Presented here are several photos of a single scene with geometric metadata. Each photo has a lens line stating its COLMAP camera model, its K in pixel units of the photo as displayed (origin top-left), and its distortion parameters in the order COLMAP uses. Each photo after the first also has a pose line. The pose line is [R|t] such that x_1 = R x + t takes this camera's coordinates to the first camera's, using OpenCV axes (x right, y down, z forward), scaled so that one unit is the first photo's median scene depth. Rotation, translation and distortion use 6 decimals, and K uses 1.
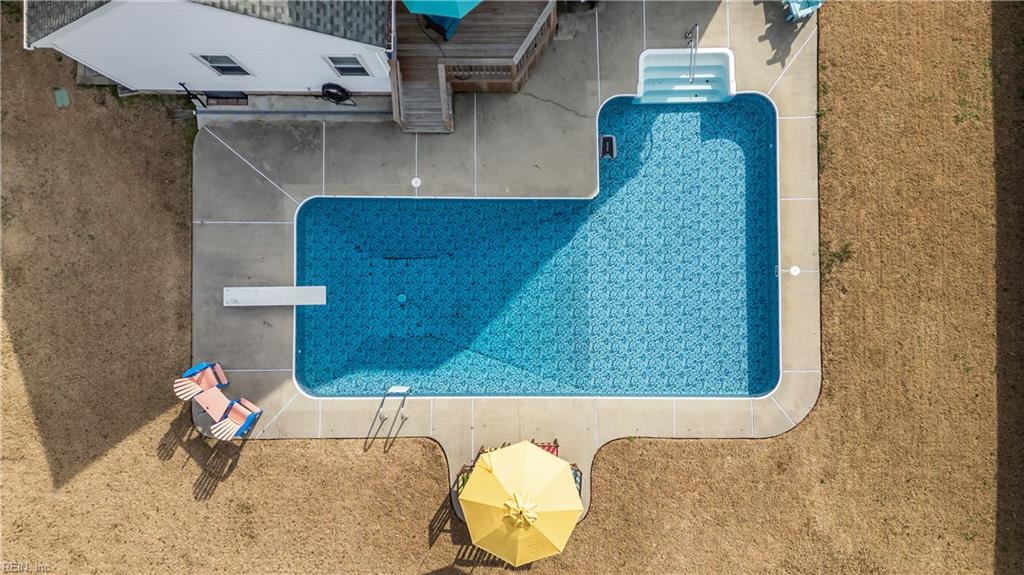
lens RADIAL K [[703.7, 0, 512.0], [0, 703.7, 287.5], [0, 0, 1]] dist [0.112863, -0.127456]
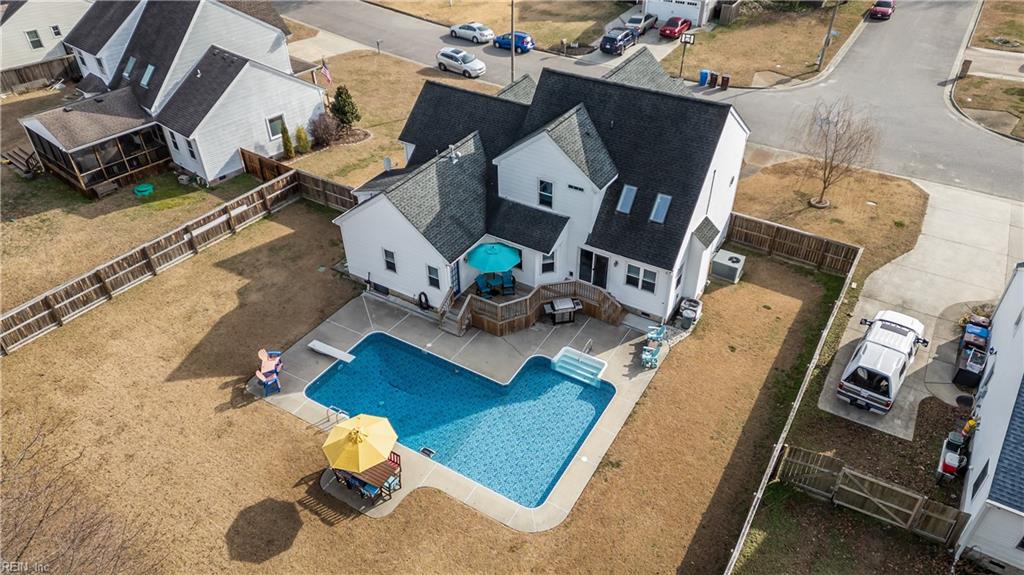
lens RADIAL K [[703.7, 0, 512.0], [0, 703.7, 287.5], [0, 0, 1]] dist [0.112863, -0.127456]
pose [[0.852490, 0.324477, -0.409847, 0.780134], [-0.522727, 0.535211, -0.663555, 0.908816], [0.004046, 0.779913, 0.625875, -0.299818]]
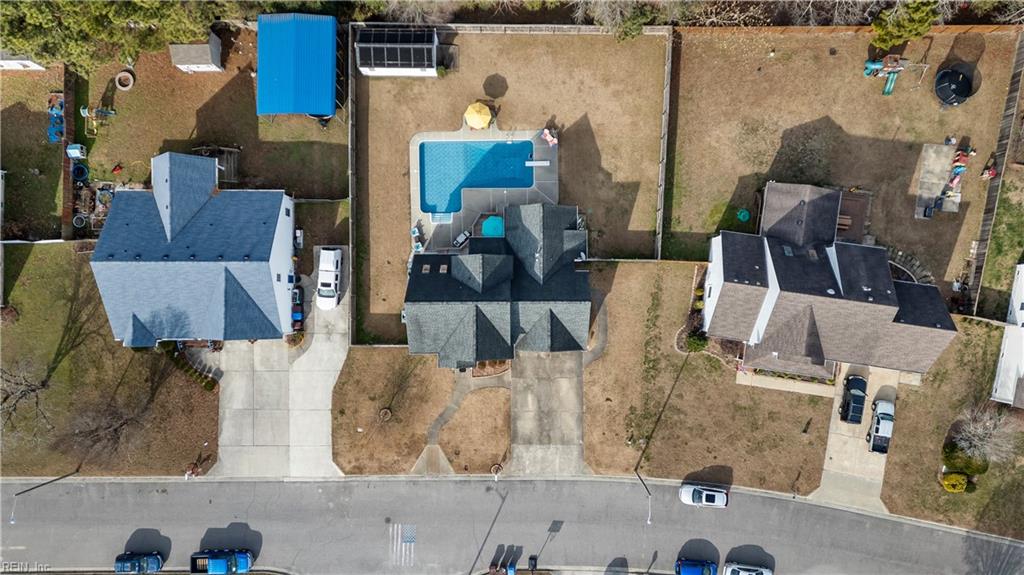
lens RADIAL K [[703.7, 0, 512.0], [0, 703.7, 287.5], [0, 0, 1]] dist [0.112863, -0.127456]
pose [[-0.999614, 0.010728, 0.025622, -0.277776], [-0.009870, -0.999394, 0.033385, -0.855661], [0.025965, 0.033119, 0.999114, -3.145078]]
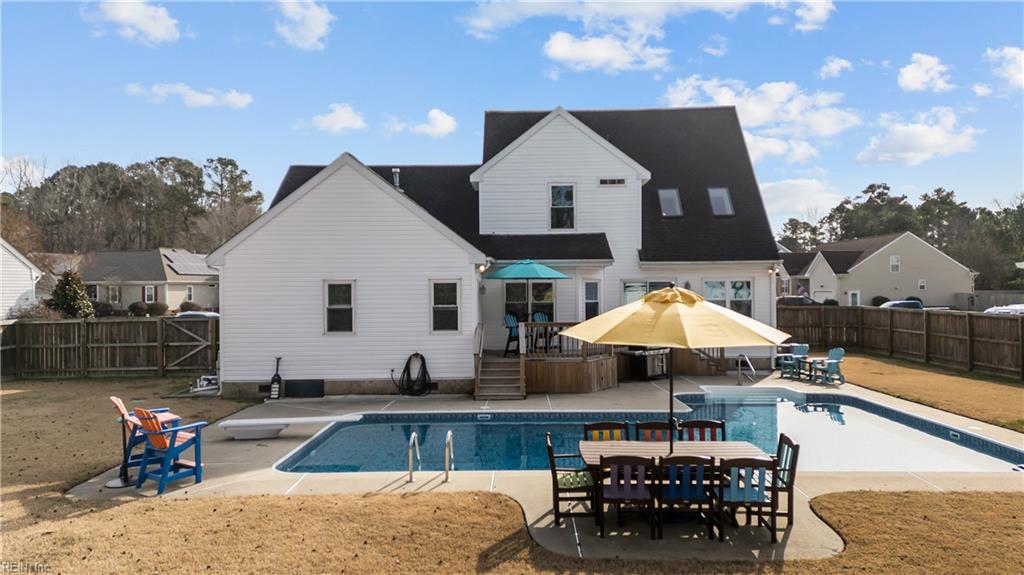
lens RADIAL K [[703.7, 0, 512.0], [0, 703.7, 287.5], [0, 0, 1]] dist [0.112863, -0.127456]
pose [[0.999864, 0.011728, -0.011622, -0.093742], [-0.011853, 0.019809, -0.999734, 0.750450], [-0.011494, 0.999735, 0.019945, 0.835129]]
